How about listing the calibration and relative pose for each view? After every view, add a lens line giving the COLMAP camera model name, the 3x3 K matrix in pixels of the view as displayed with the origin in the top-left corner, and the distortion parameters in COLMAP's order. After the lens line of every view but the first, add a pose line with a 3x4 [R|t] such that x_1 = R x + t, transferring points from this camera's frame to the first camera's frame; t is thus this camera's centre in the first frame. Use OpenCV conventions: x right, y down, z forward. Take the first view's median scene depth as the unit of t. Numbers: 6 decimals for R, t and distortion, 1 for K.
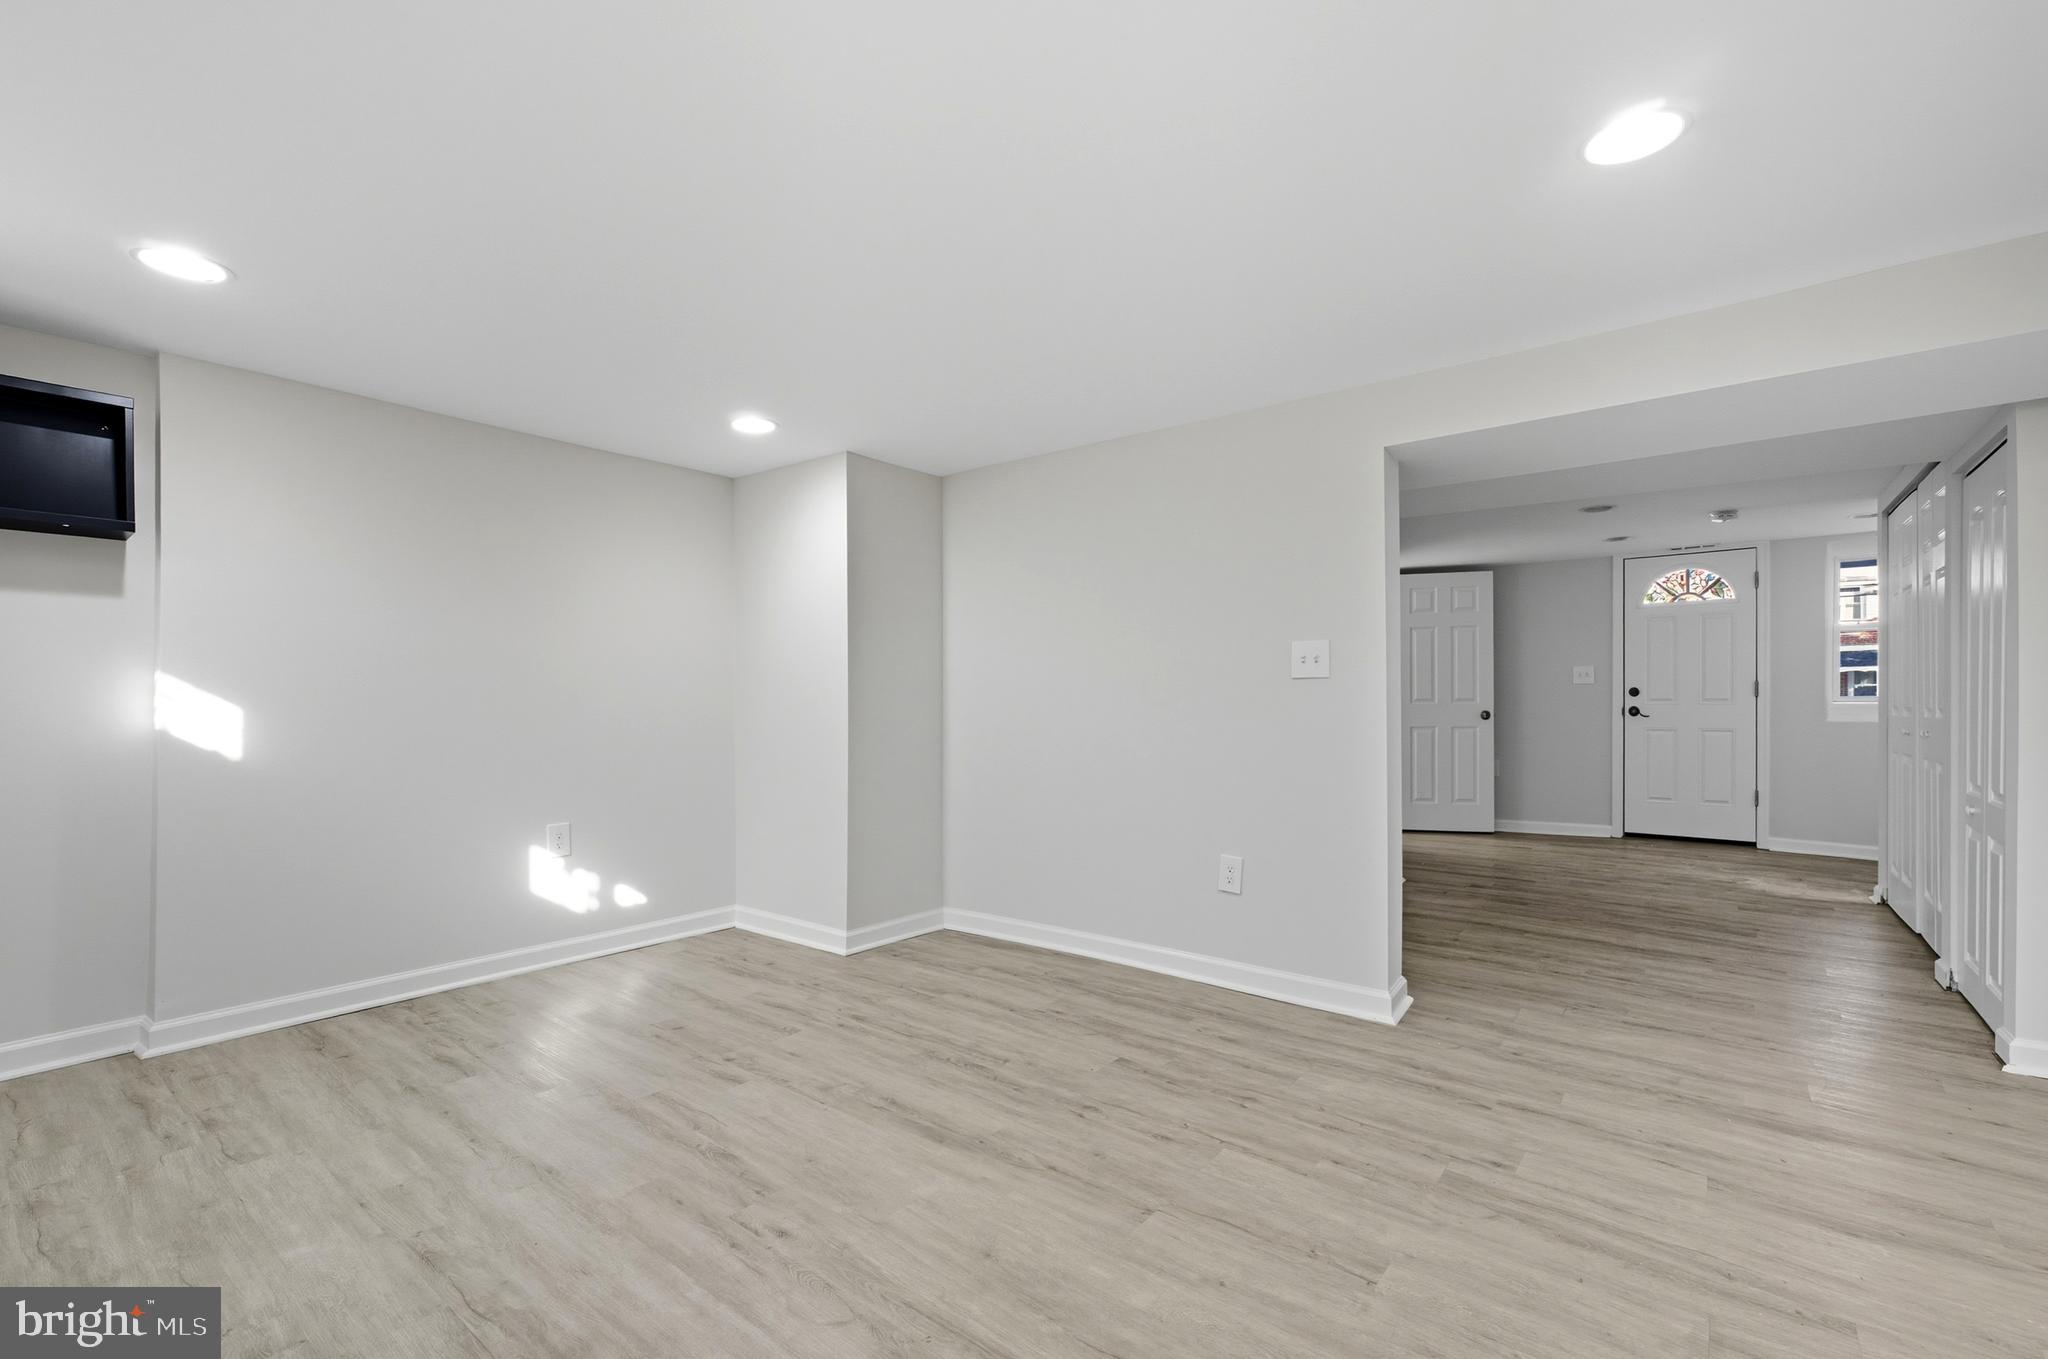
lens RADIAL K [[866.1, 0, 1018.7], [0, 866.1, 683.1], [0, 0, 1]] dist [-0.015566, 0.006255]
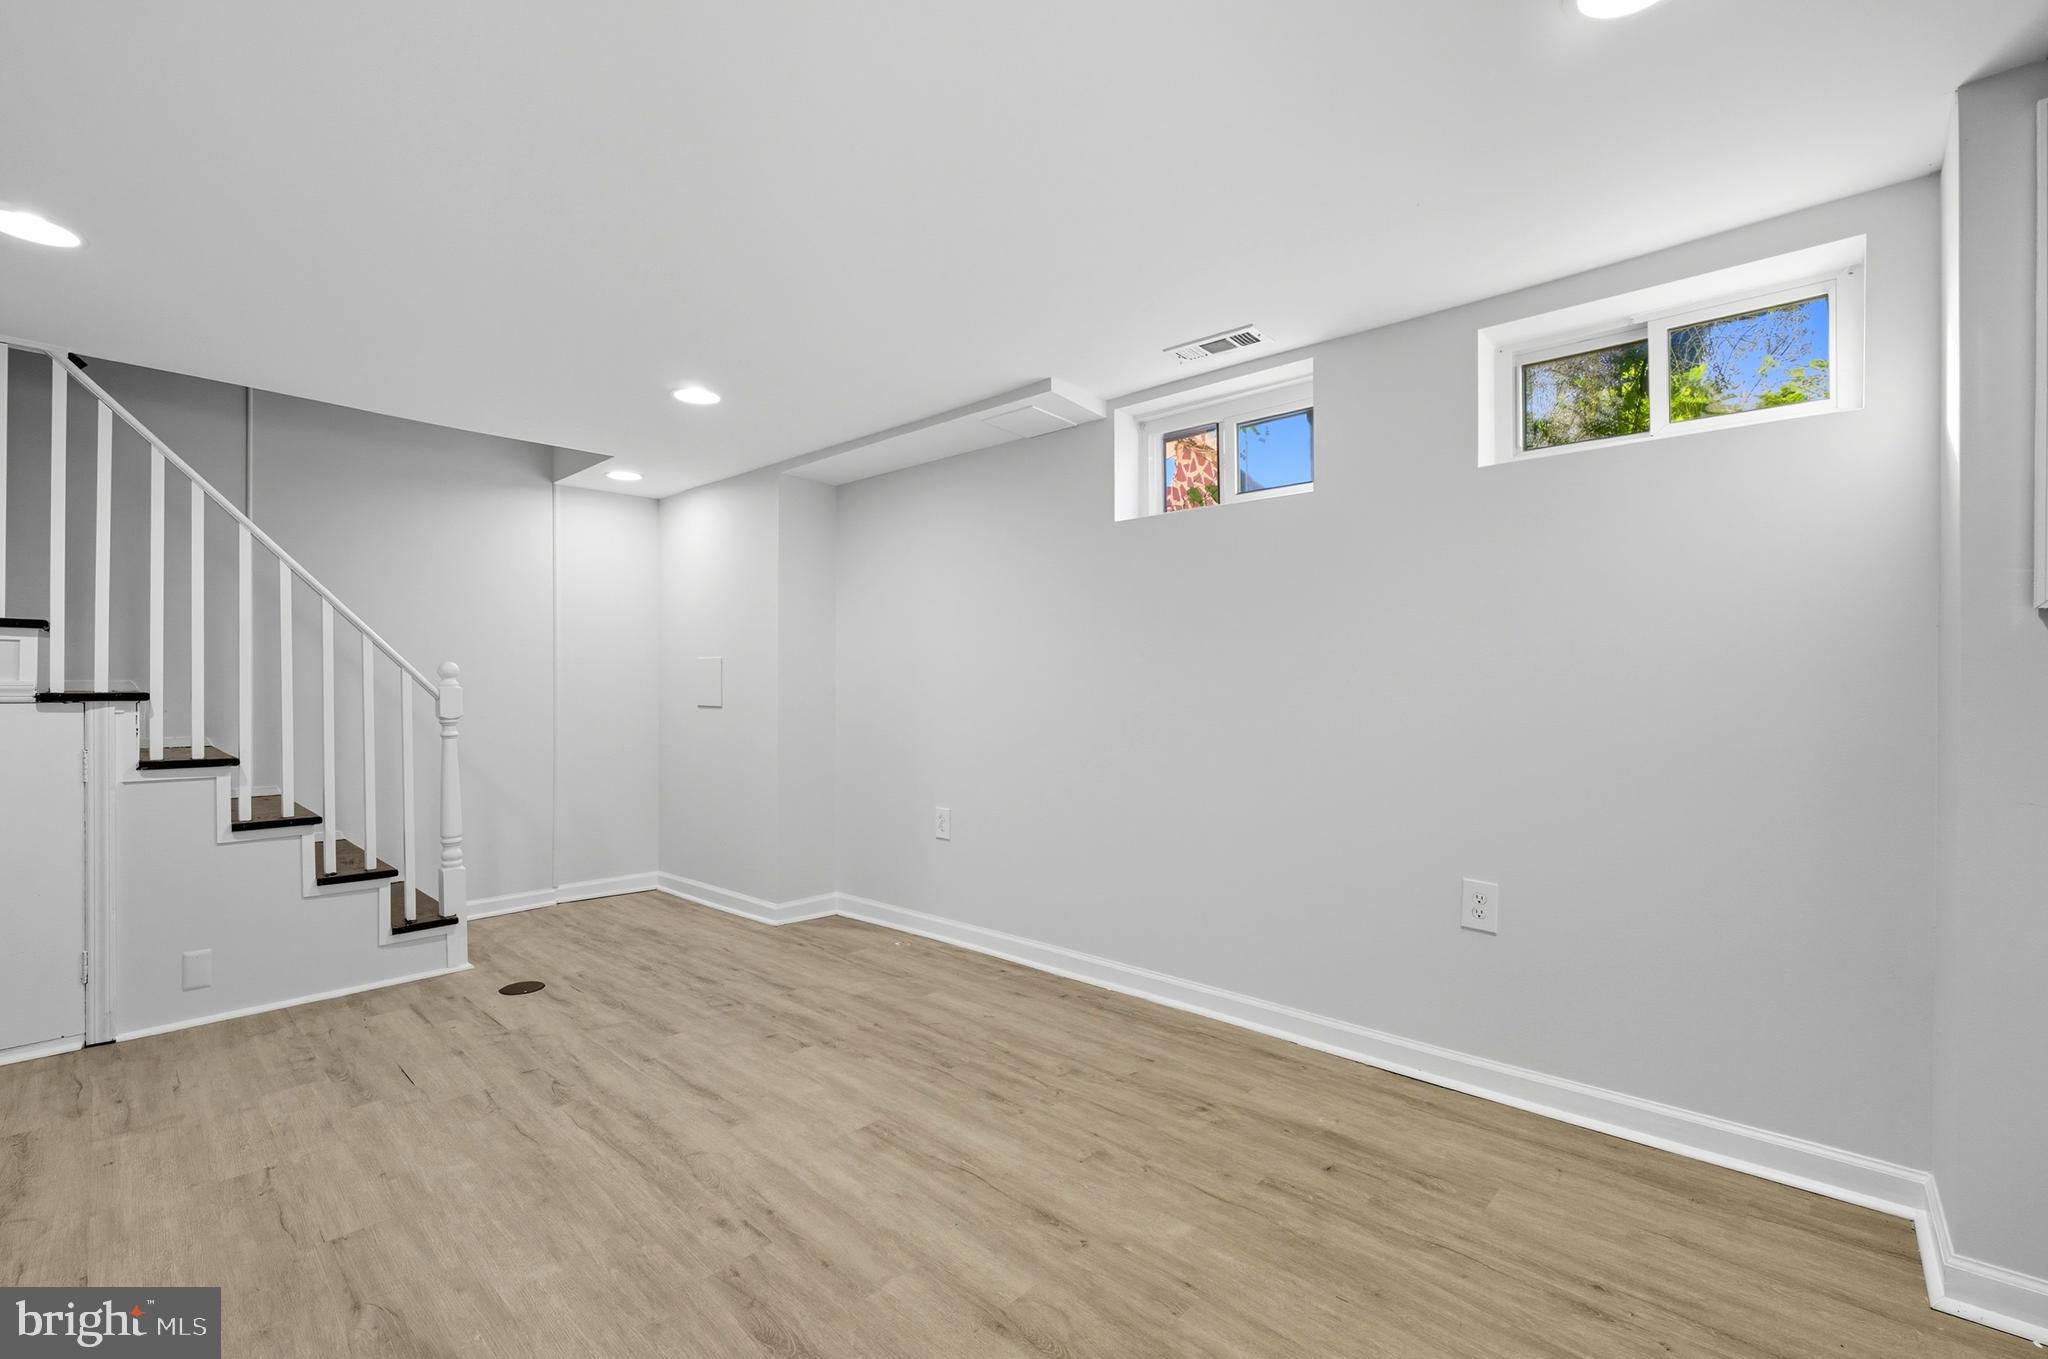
lens RADIAL K [[866.1, 0, 1018.7], [0, 866.1, 683.1], [0, 0, 1]] dist [-0.015566, 0.006255]
pose [[-0.996122, 0.001227, 0.087973, -0.701558], [-0.000020, 0.999900, -0.014167, 0.019221], [-0.087982, -0.014113, -0.996022, 1.956269]]
